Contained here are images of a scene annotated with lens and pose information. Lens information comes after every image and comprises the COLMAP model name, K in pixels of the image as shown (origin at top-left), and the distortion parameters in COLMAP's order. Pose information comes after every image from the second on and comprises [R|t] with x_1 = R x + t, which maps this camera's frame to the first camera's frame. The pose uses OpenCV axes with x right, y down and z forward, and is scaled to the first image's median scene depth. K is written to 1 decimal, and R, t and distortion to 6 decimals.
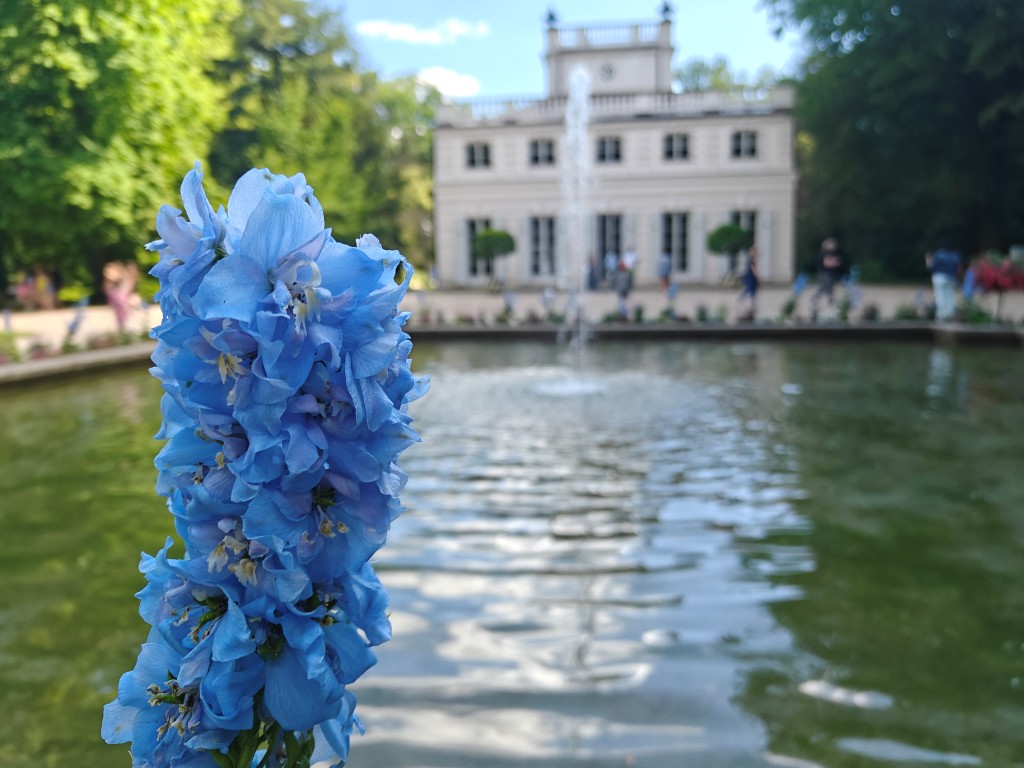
lens RADIAL K [[709.4, 0, 512.0], [0, 709.4, 384.0], [0, 0, 1]] dist [-0.032994, -0.001429]
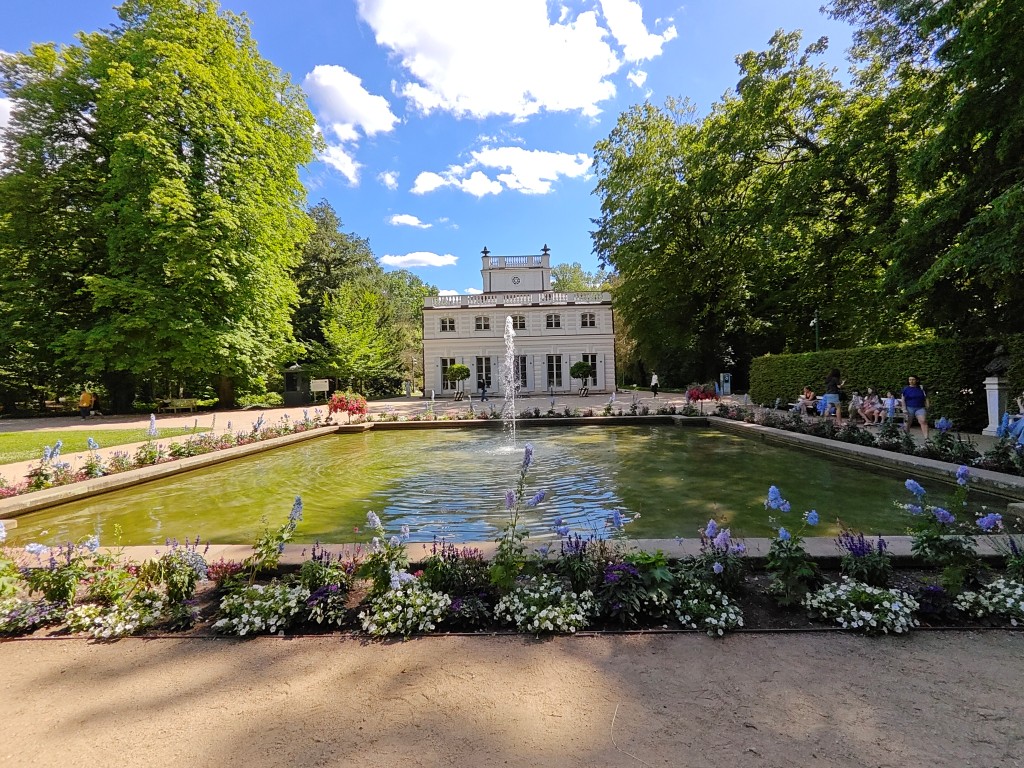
lens RADIAL K [[478.1, 0, 512.0], [0, 478.1, 384.0], [0, 0, 1]] dist [0.000943, 0.000053]
pose [[0.991726, -0.011360, 0.127866, -0.043785], [0.028341, 0.990873, -0.131783, -0.002050], [-0.125202, 0.134317, 0.982997, -0.233058]]
